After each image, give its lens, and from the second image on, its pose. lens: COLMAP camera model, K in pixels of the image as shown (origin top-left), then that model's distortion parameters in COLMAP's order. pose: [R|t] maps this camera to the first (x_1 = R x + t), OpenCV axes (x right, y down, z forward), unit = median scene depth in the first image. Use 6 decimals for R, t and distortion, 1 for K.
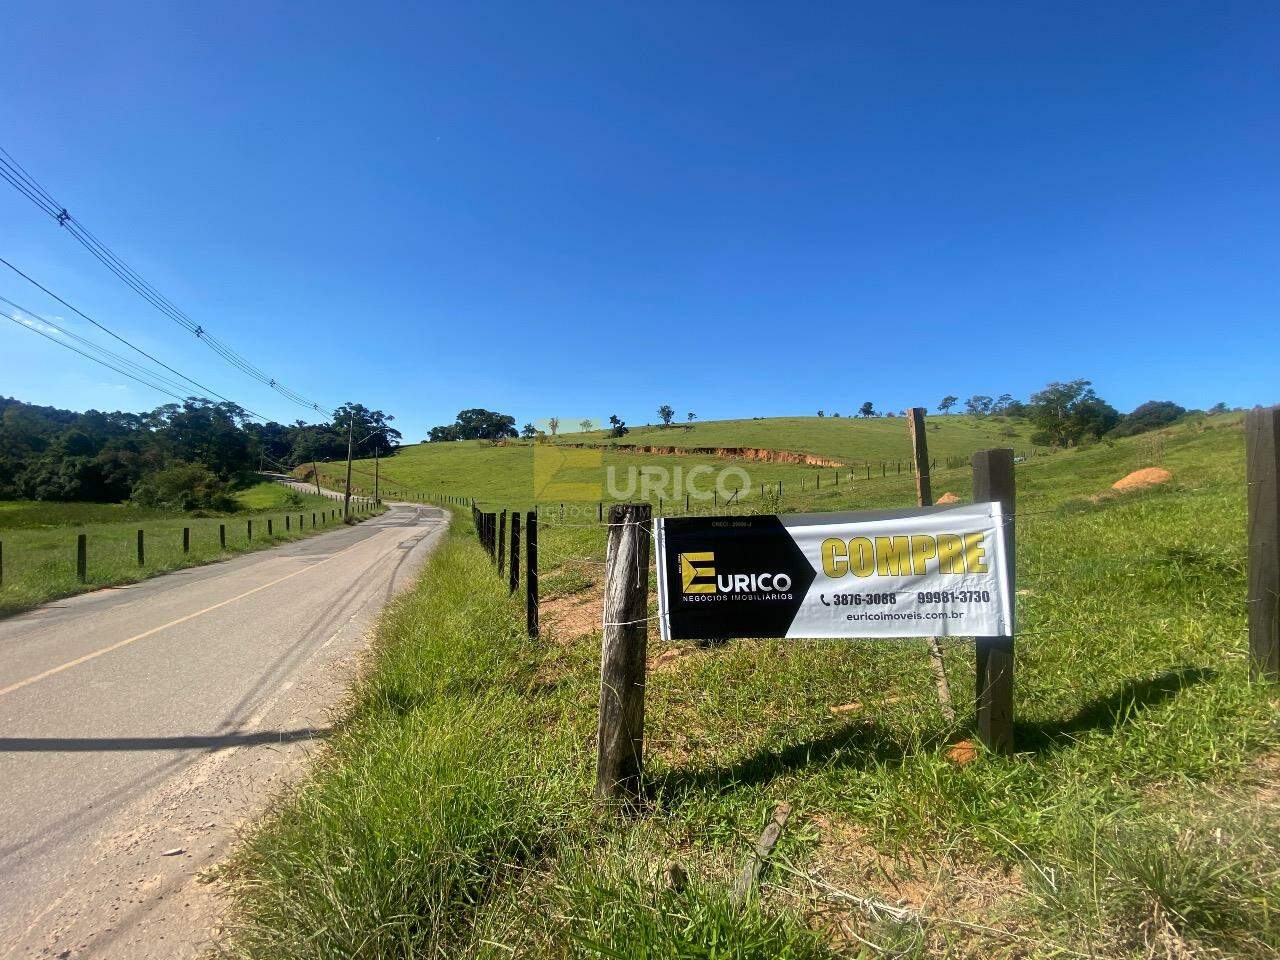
lens RADIAL K [[517.7, 0, 635.2], [0, 517.7, 483.2], [0, 0, 1]] dist [0.003248, -0.015107]
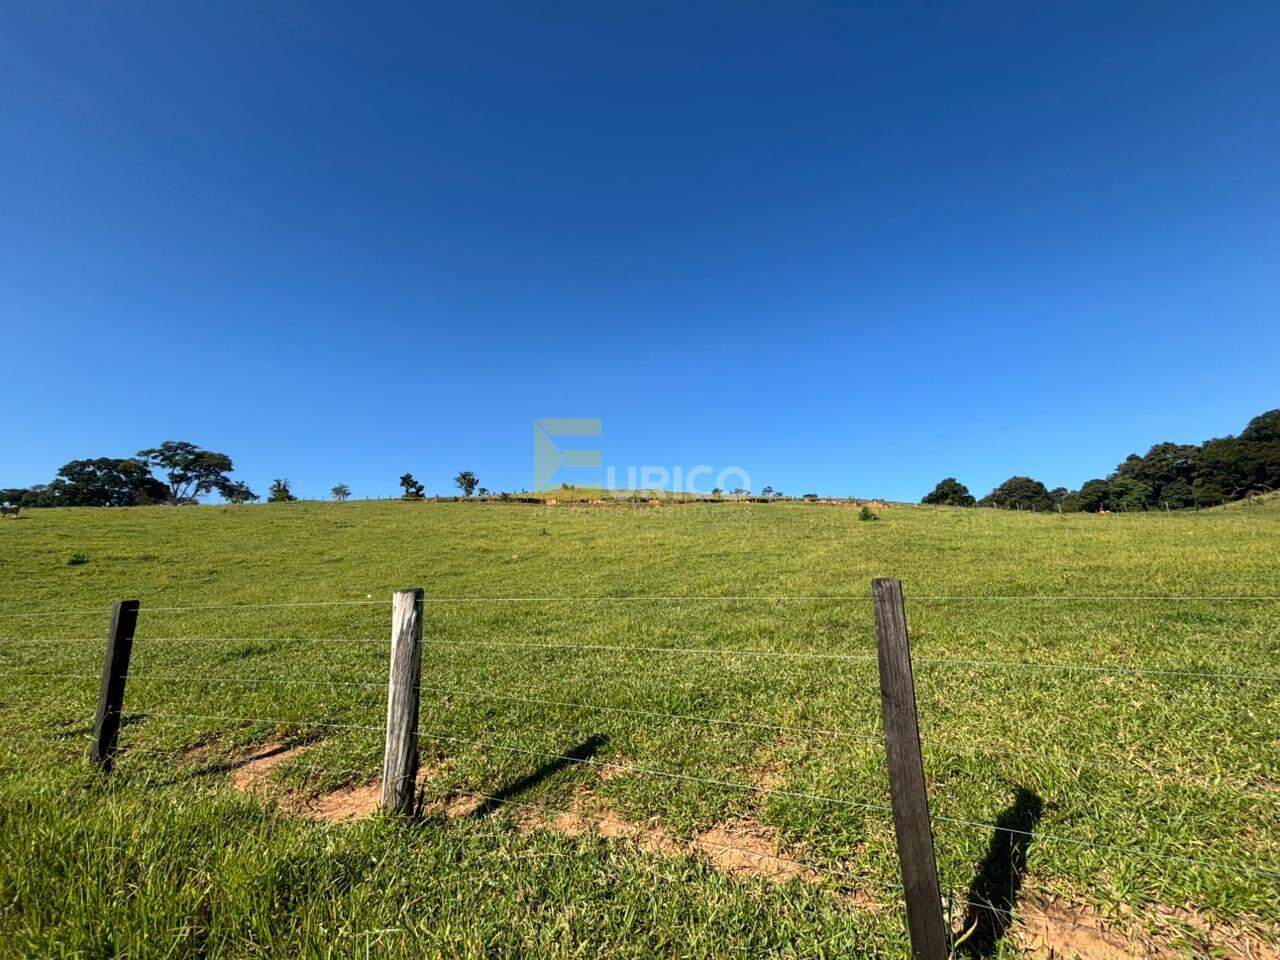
lens RADIAL K [[518.6, 0, 638.4], [0, 518.6, 480.5], [0, 0, 1]] dist [0.002306, -0.000354]
pose [[0.861992, 0.059558, 0.503411, -0.134387], [0.037446, 0.982880, -0.180402, 0.006815], [-0.505537, 0.174356, 0.845005, 0.328032]]
